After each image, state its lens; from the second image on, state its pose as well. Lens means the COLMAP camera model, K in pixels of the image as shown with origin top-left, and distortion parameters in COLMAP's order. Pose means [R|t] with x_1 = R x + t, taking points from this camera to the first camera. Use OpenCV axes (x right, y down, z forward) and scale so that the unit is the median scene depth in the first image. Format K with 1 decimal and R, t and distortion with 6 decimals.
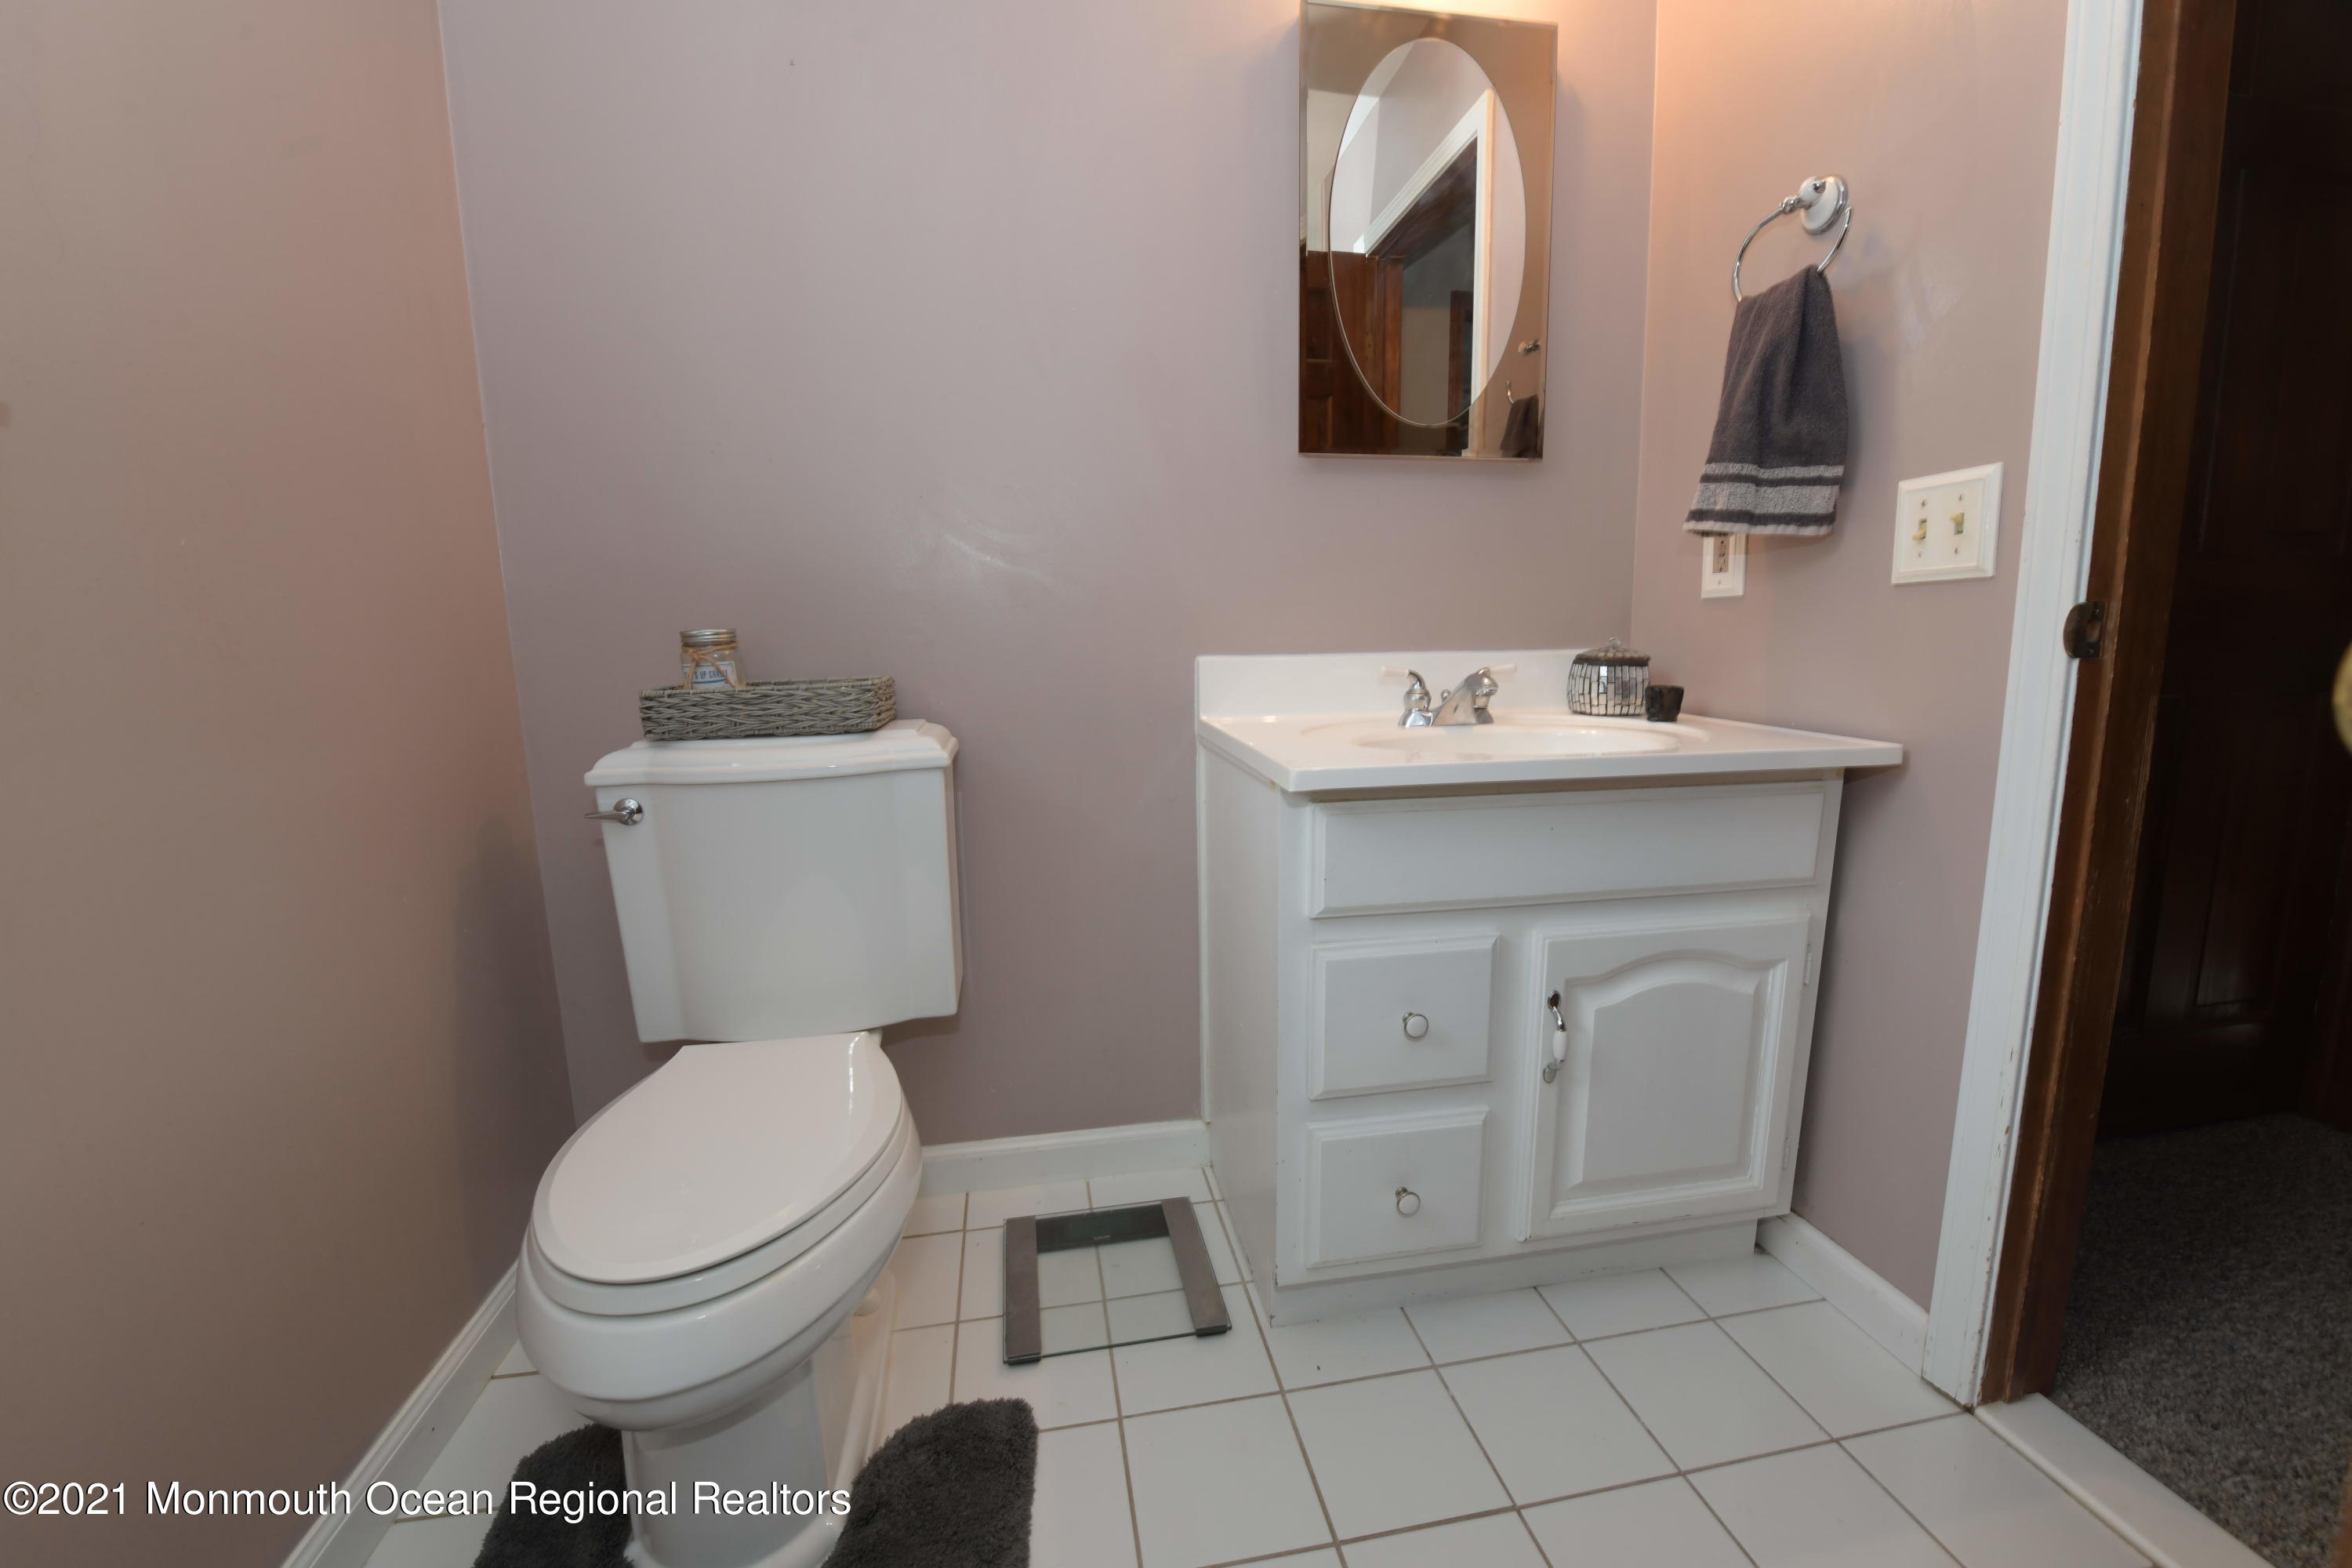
lens RADIAL K [[935.7, 0, 1175.7], [0, 935.7, 773.9], [0, 0, 1]] dist [-0.020196, -0.000612]
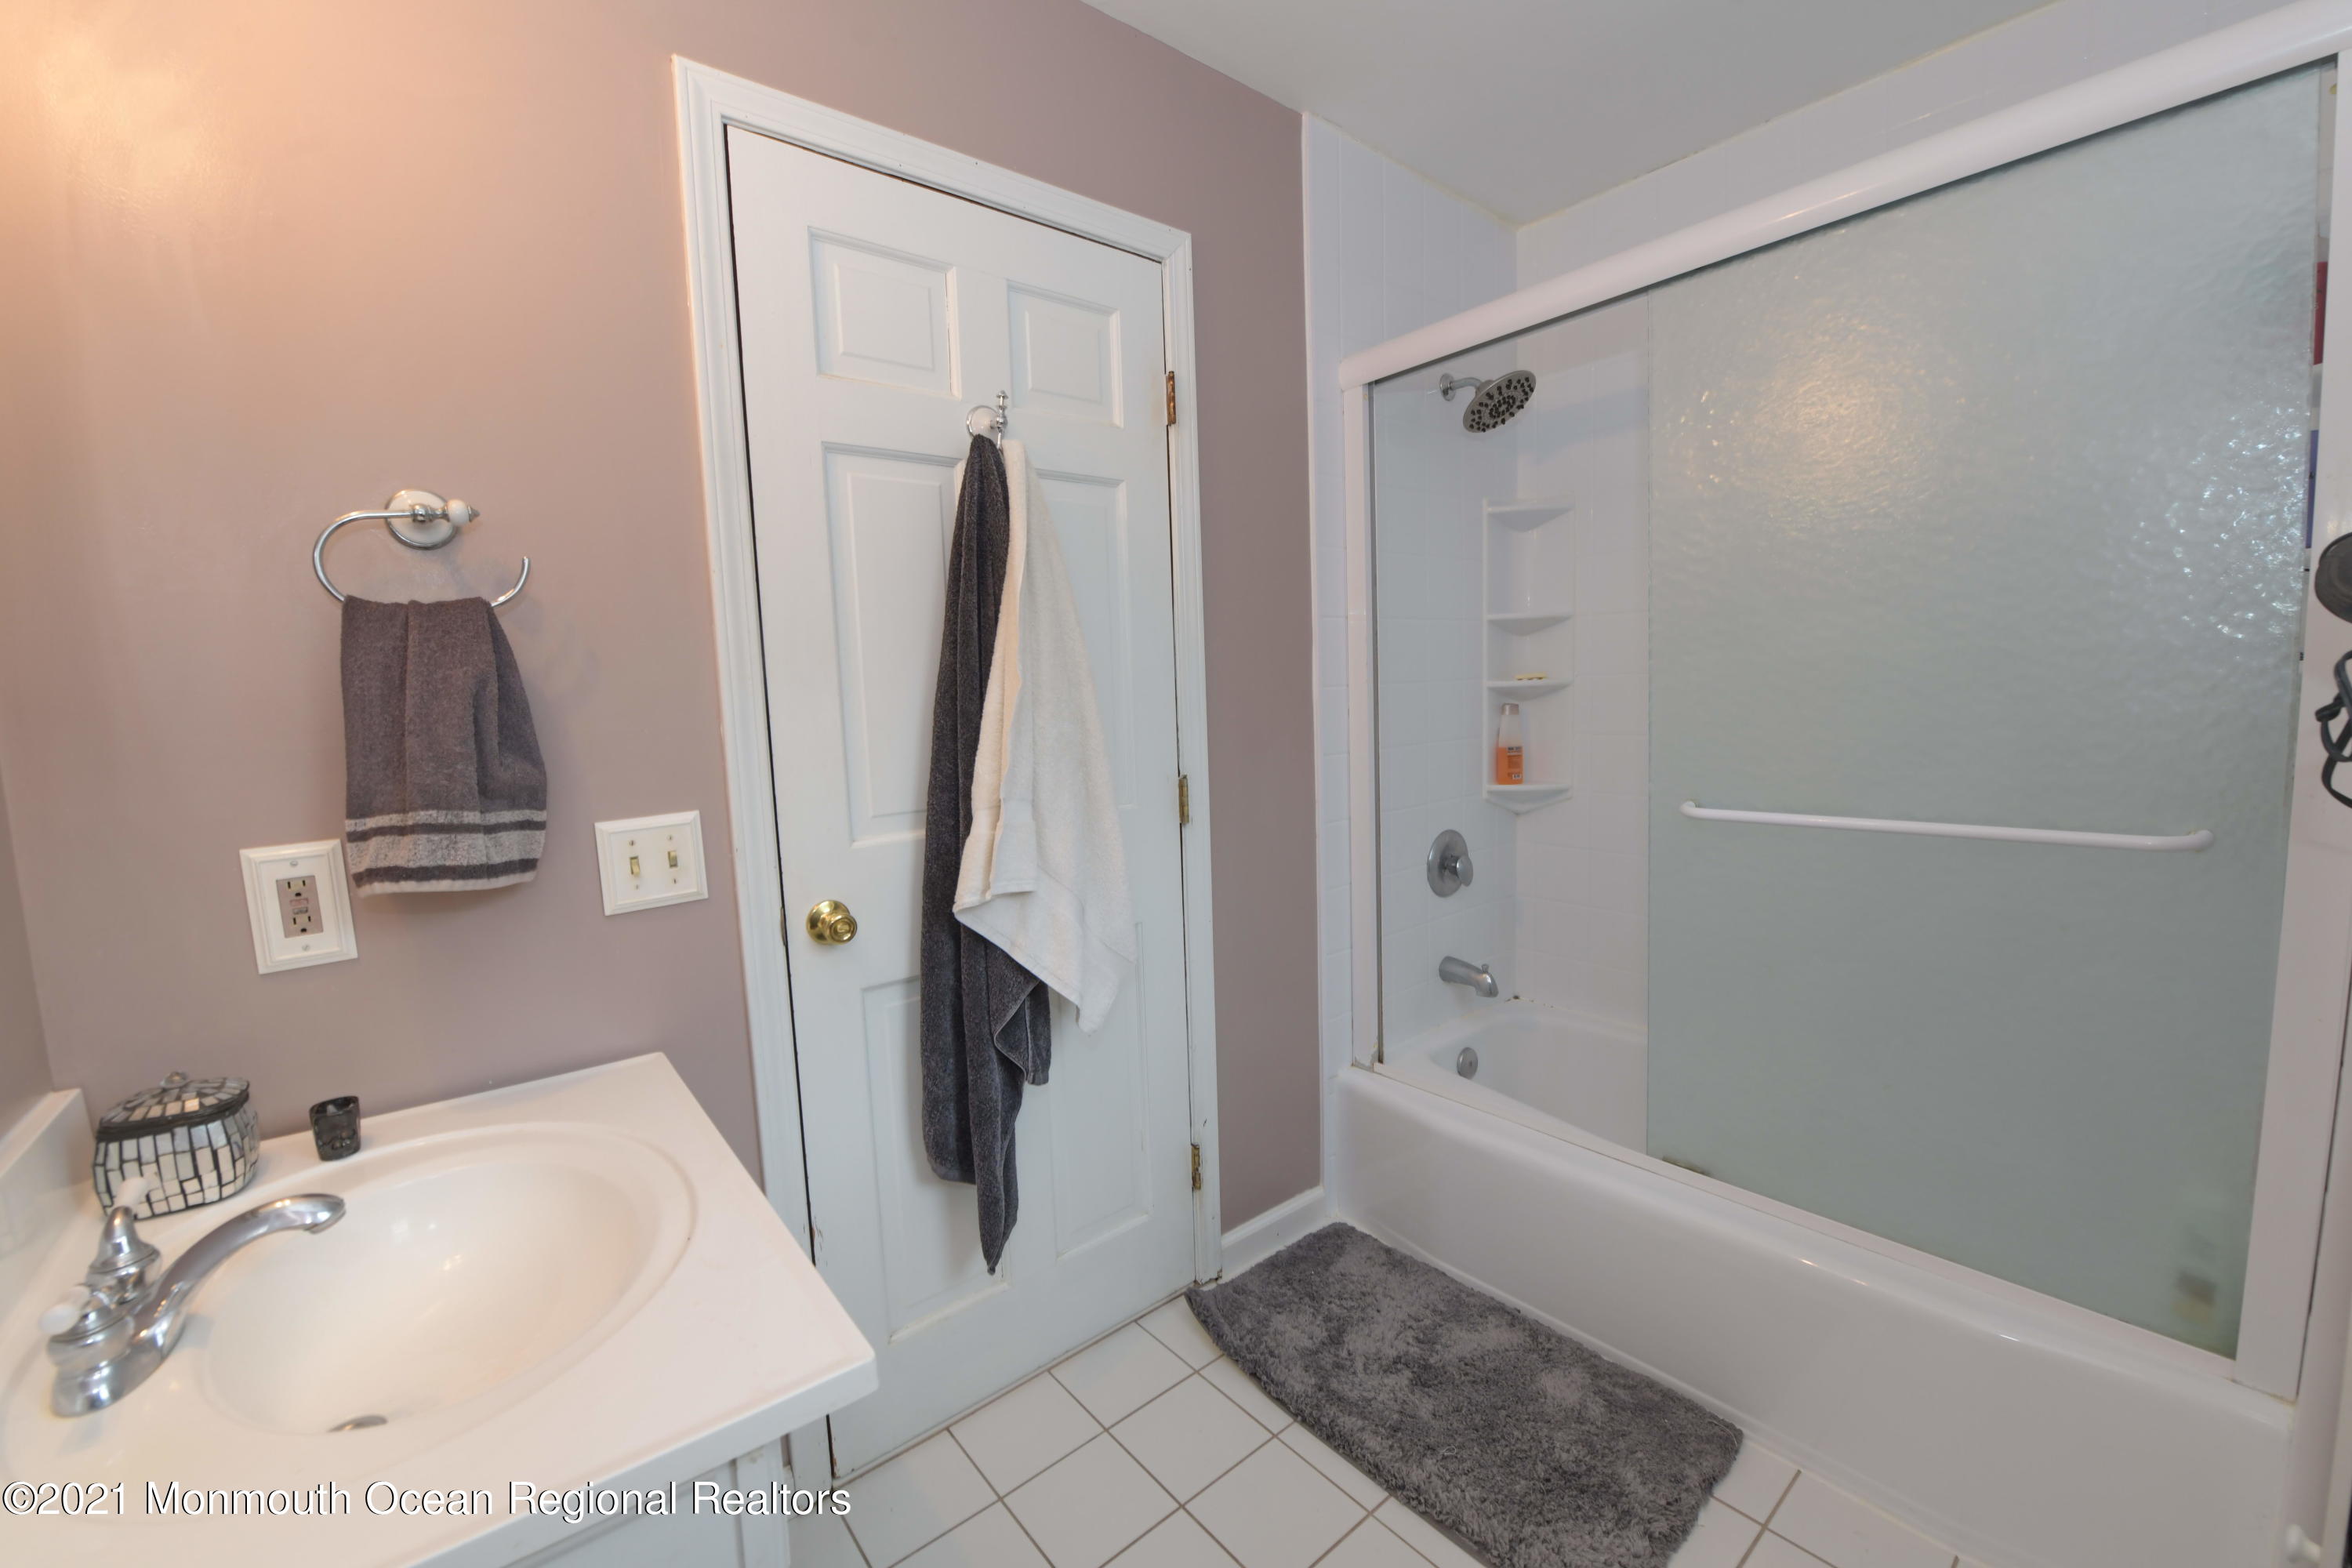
lens RADIAL K [[935.7, 0, 1178.3], [0, 935.7, 782.7], [0, 0, 1]] dist [-0.020196, -0.000612]
pose [[-0.478804, -0.075182, 0.874697, -0.478854], [0.172476, 0.968855, 0.177687, -0.437556], [-0.860813, 0.235941, -0.450924, 0.890358]]
